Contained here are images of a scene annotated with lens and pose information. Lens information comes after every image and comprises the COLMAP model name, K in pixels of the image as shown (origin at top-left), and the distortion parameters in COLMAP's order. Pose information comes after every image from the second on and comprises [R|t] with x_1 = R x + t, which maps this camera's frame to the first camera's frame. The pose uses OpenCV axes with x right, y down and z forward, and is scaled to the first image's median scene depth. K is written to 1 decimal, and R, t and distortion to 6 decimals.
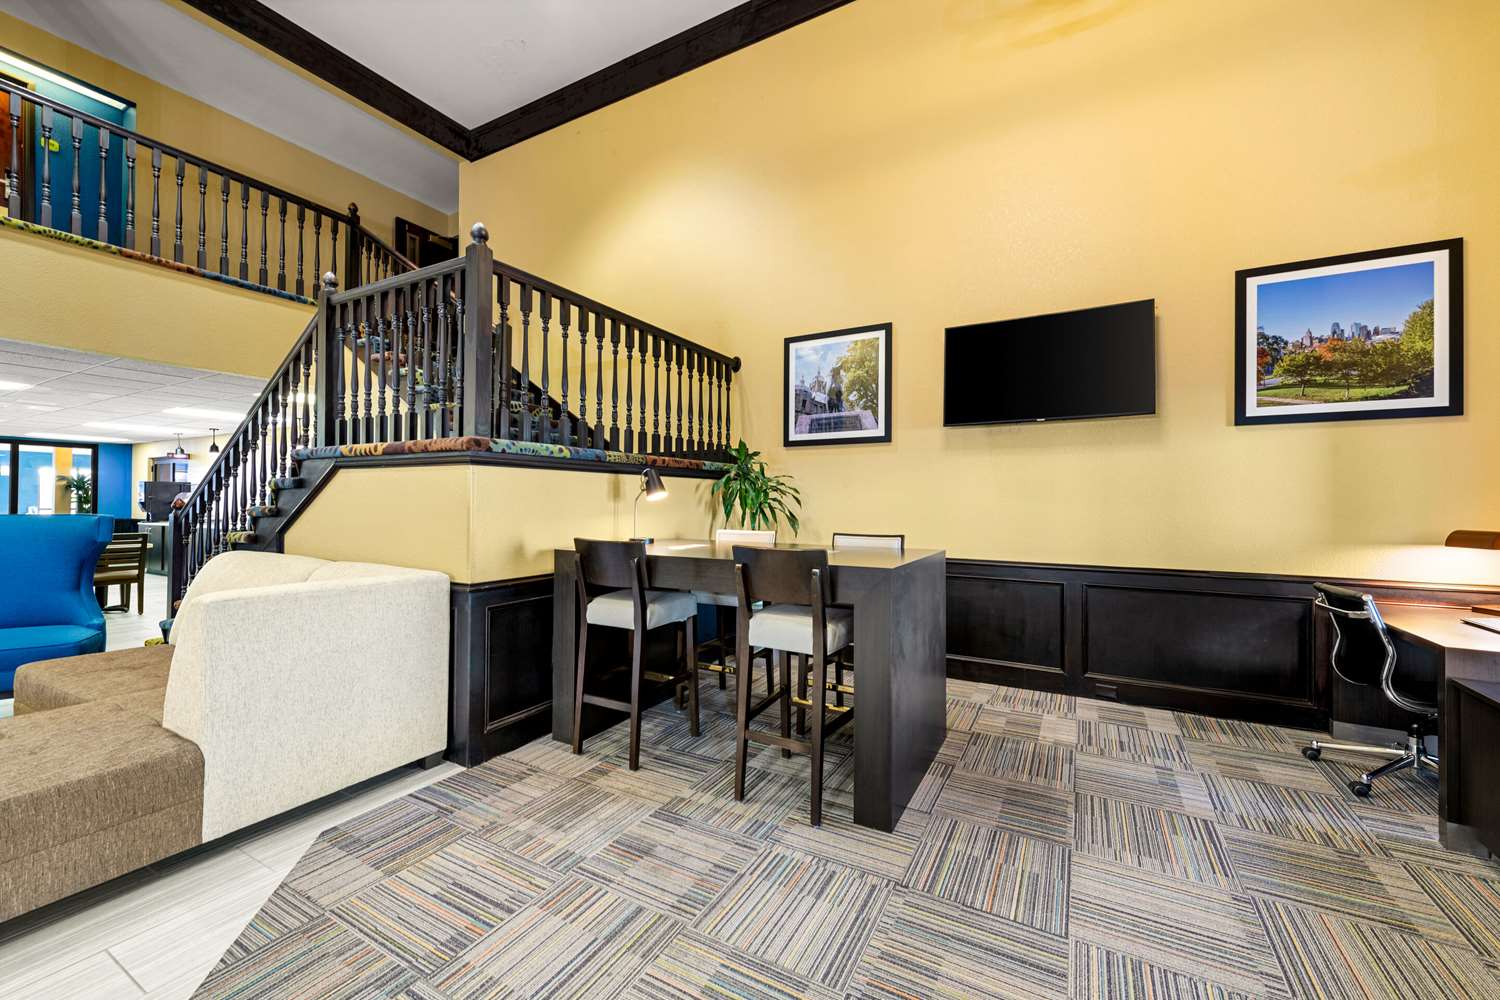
lens RADIAL K [[596.6, 0, 748.8], [0, 596.6, 496.9], [0, 0, 1]] dist [0.003193, -0.000034]
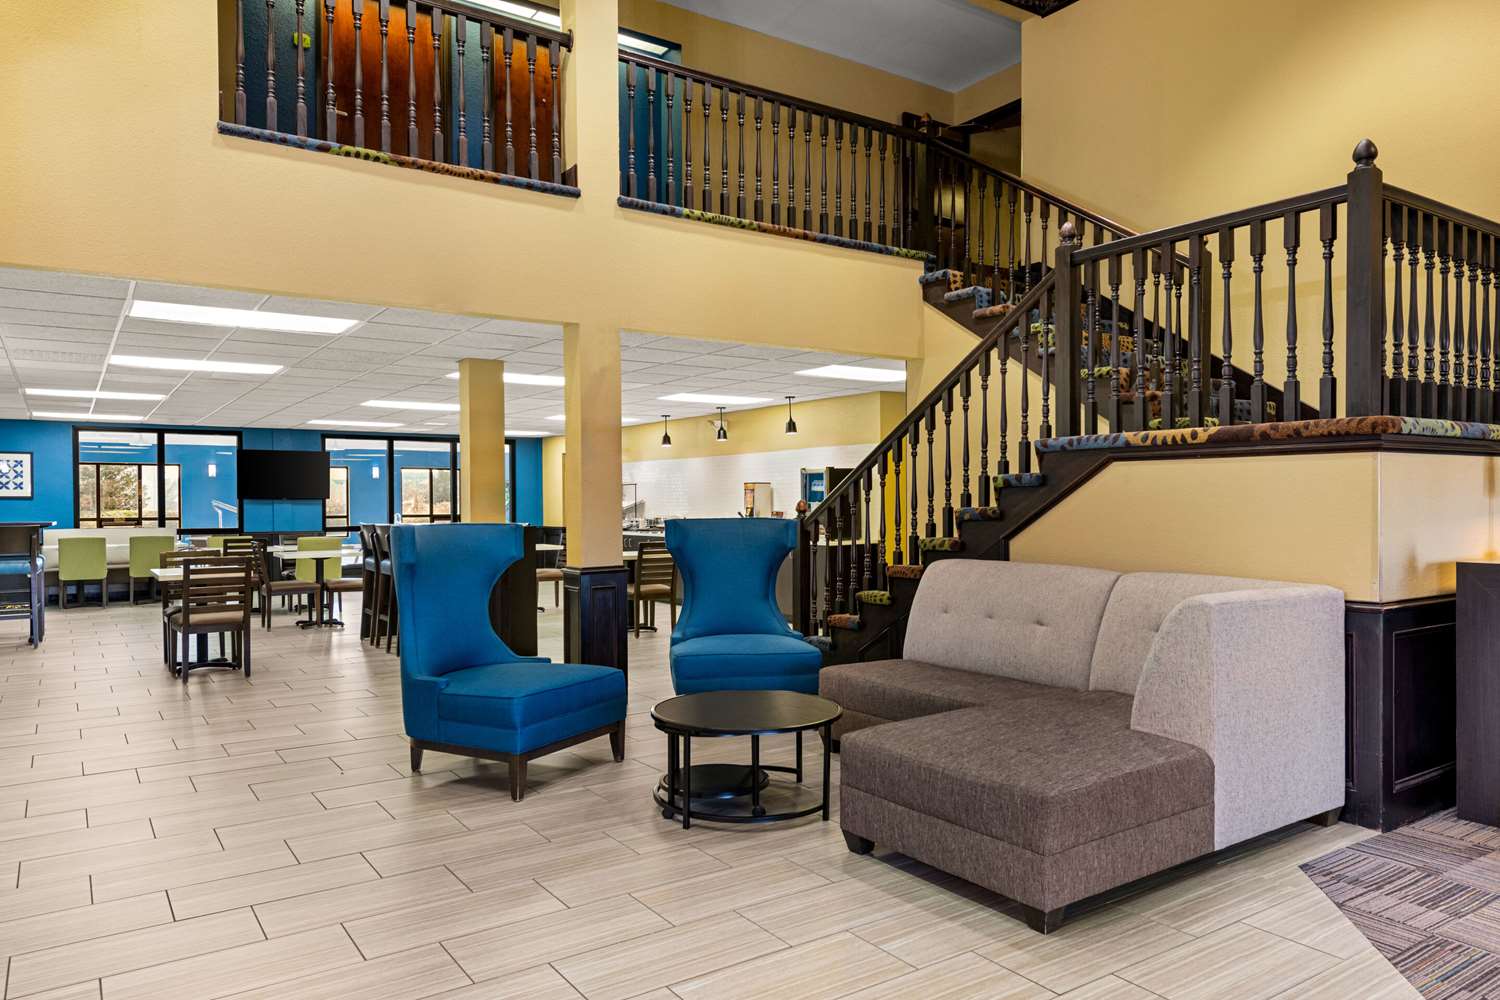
lens RADIAL K [[1012.3, 0, 748.9], [0, 1012.3, 505.8], [0, 0, 1]] dist [0.019751, -0.006626]
pose [[0.893806, -0.008695, -0.448370, -0.584098], [0.013917, 0.999868, 0.008353, -0.004460], [0.448238, -0.013706, 0.893809, -0.562076]]
